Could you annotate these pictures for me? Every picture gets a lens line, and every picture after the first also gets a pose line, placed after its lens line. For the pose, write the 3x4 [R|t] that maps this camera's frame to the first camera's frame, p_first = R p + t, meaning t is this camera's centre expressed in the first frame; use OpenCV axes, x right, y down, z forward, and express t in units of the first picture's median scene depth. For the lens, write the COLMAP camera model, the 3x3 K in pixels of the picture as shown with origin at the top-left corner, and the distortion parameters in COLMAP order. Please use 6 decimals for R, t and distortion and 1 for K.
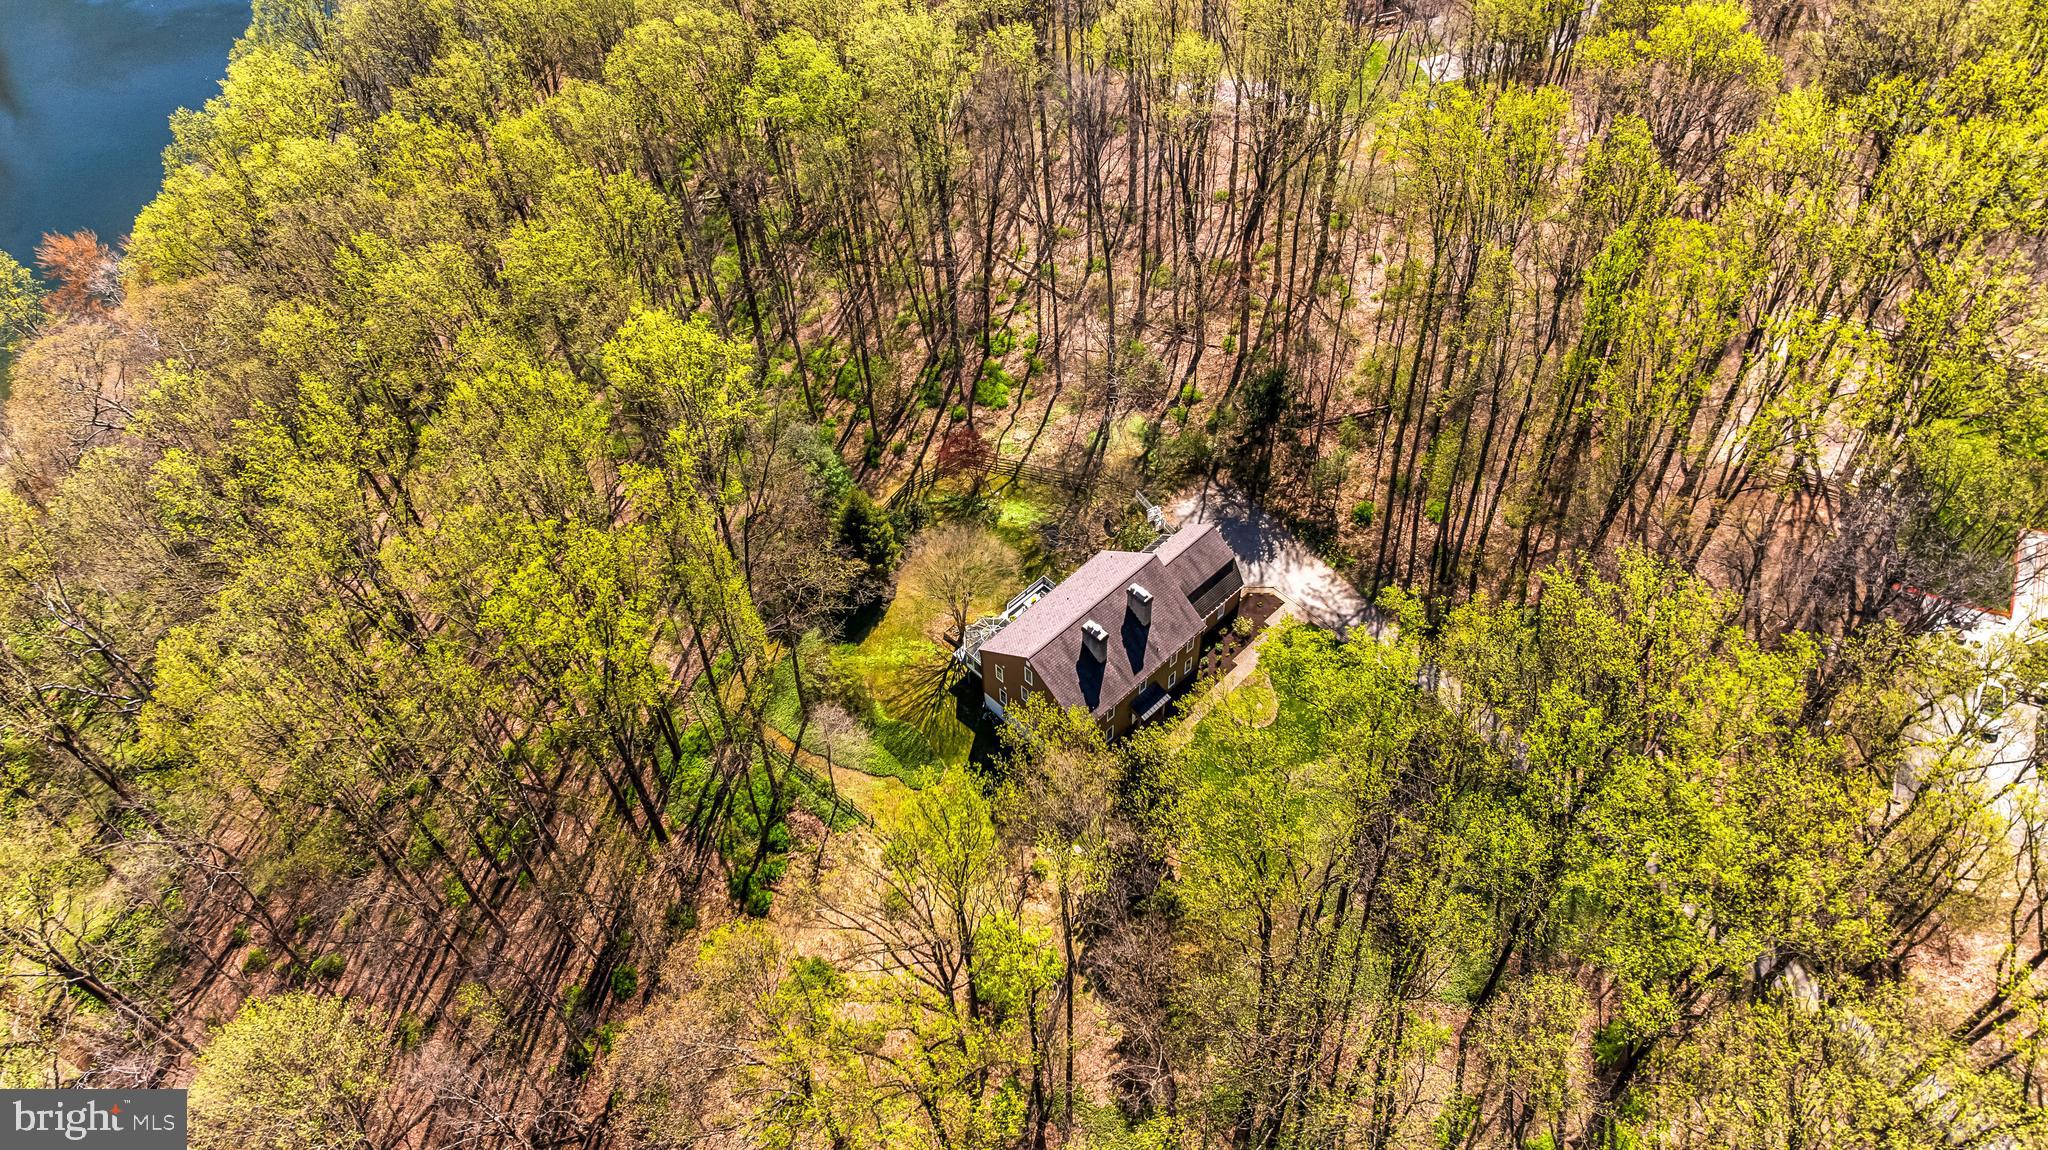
lens RADIAL K [[1433.7, 0, 1024.0], [0, 1433.7, 575.0], [0, 0, 1]] dist [-0.005357, -0.055177]
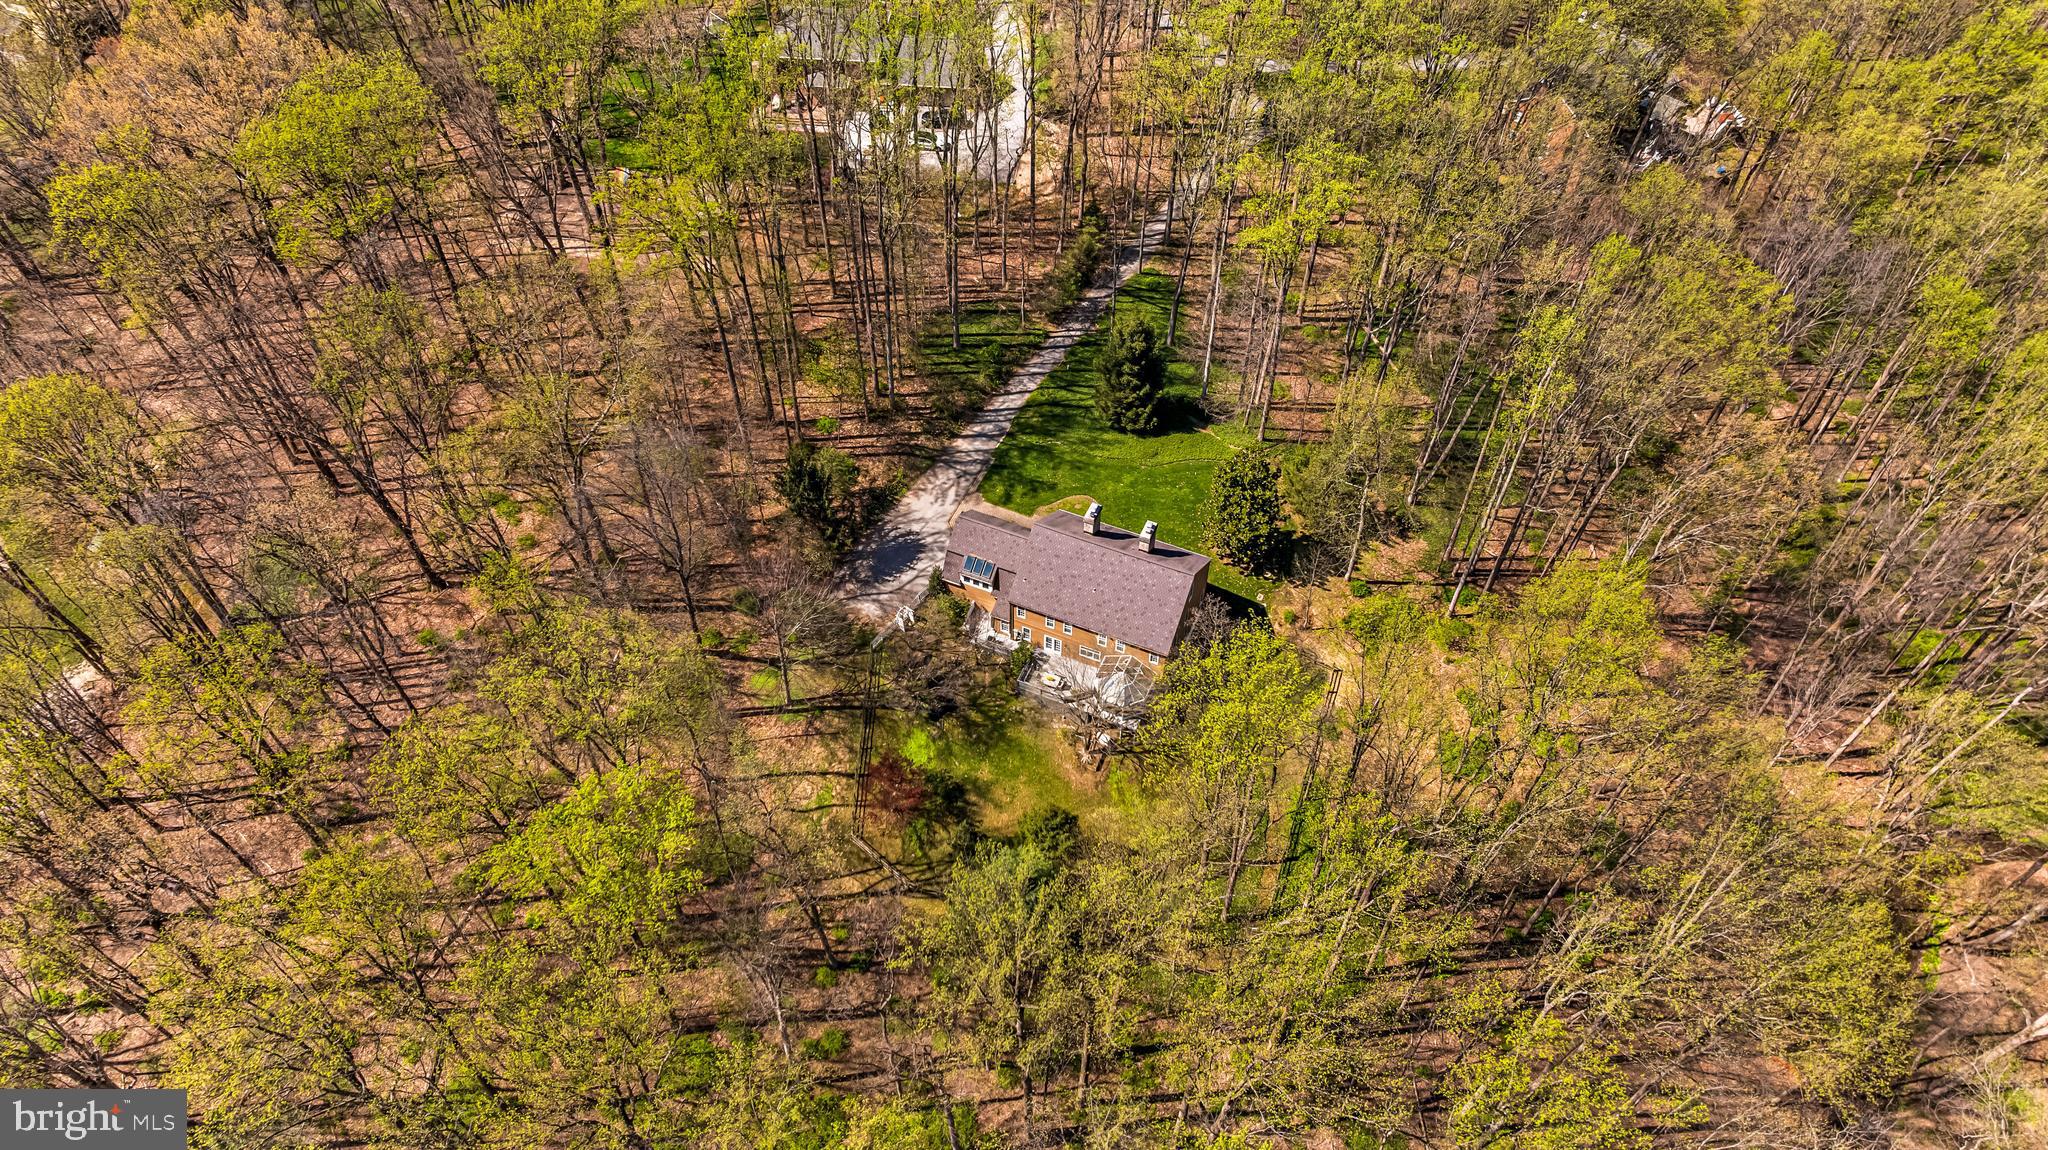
lens RADIAL K [[1433.7, 0, 1024.0], [0, 1433.7, 575.0], [0, 0, 1]] dist [-0.005357, -0.055177]
pose [[-0.370895, -0.698497, 0.611995, -0.533768], [0.724447, 0.194698, 0.661263, -0.651998], [-0.581045, 0.688618, 0.433812, 0.512386]]
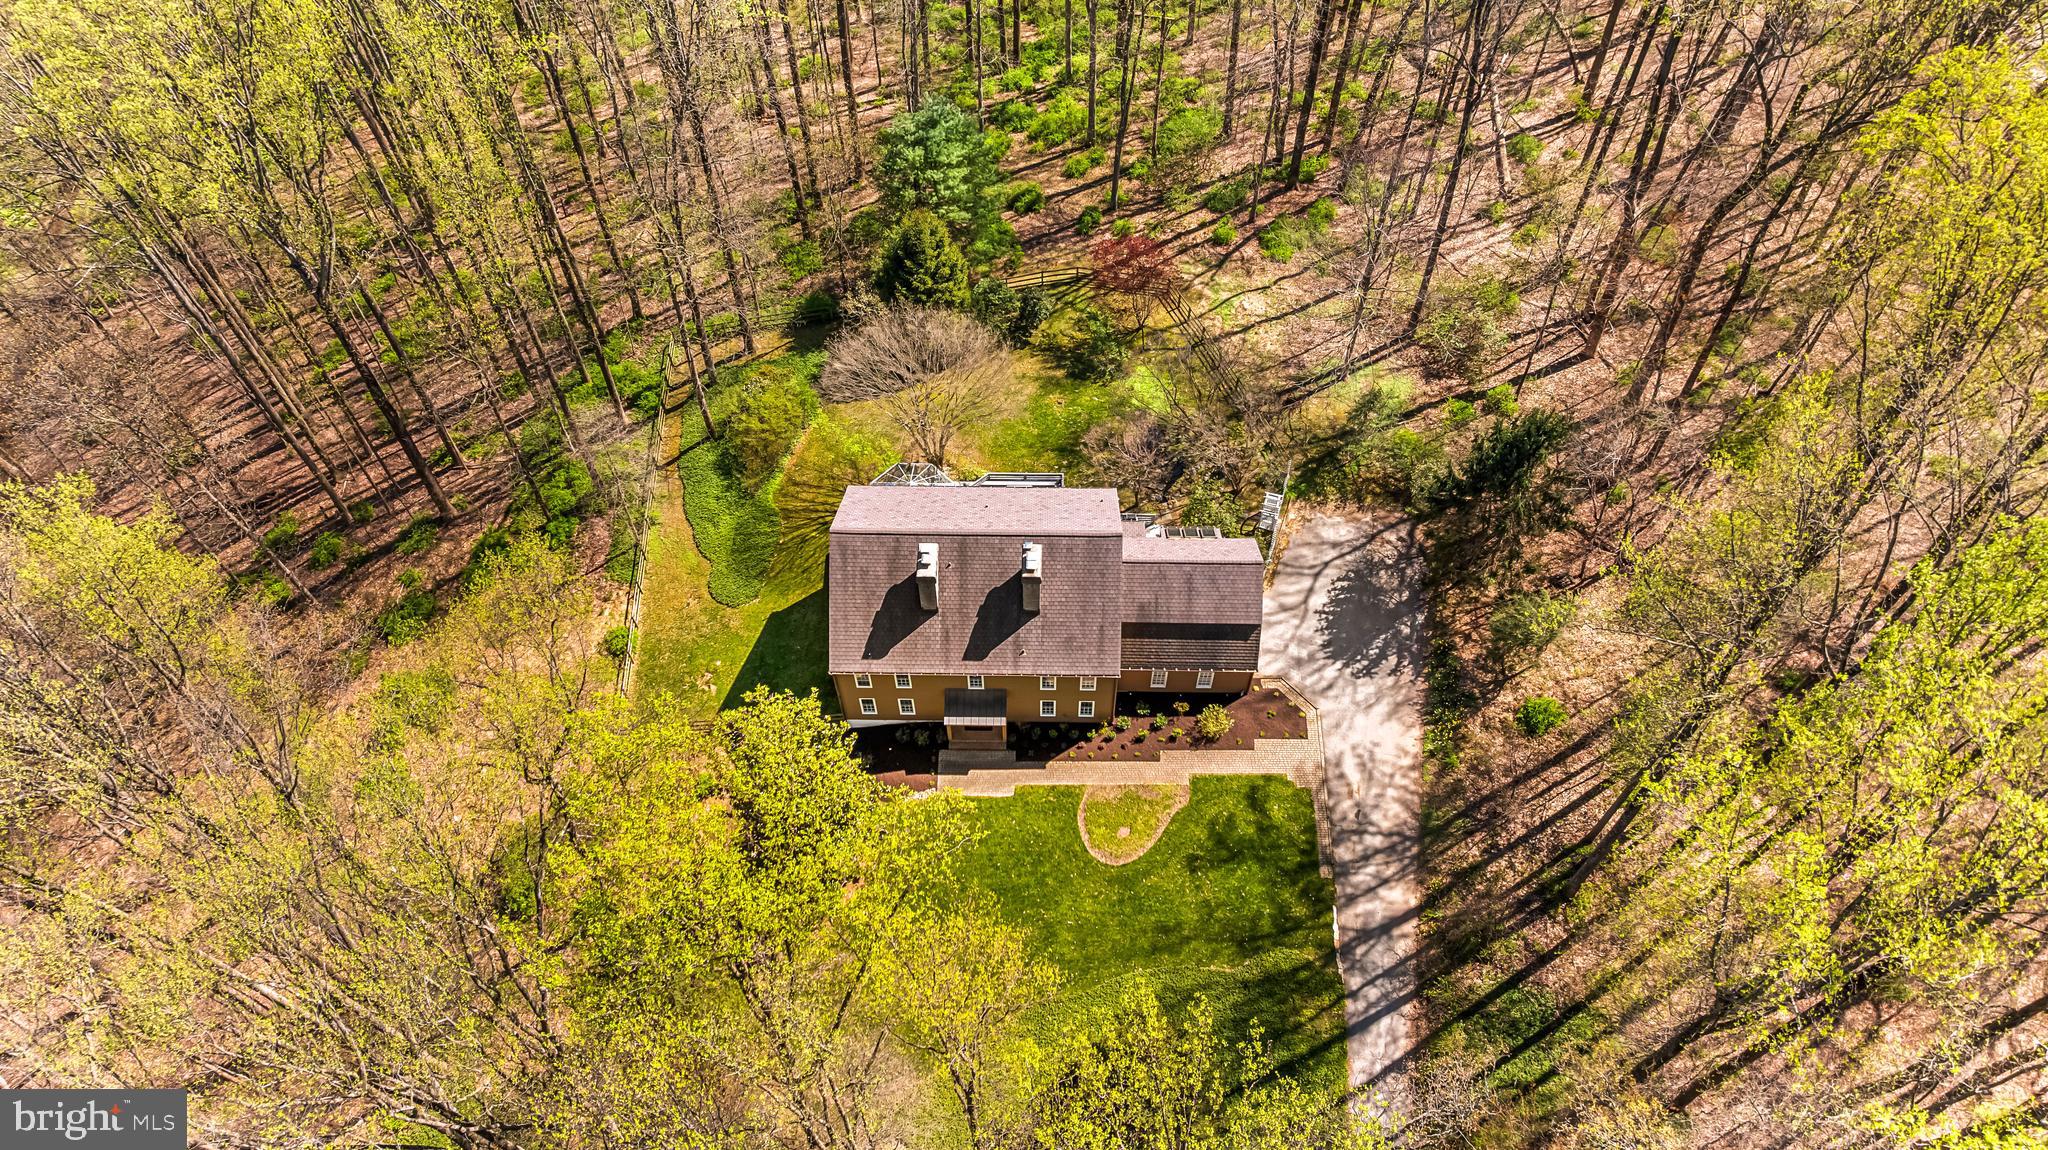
lens RADIAL K [[1433.7, 0, 1024.0], [0, 1433.7, 575.0], [0, 0, 1]] dist [-0.005357, -0.055177]
pose [[0.699745, 0.611089, -0.370036, 0.272661], [-0.552745, 0.791268, 0.261473, -0.125043], [0.452581, 0.021571, 0.891463, 0.390840]]
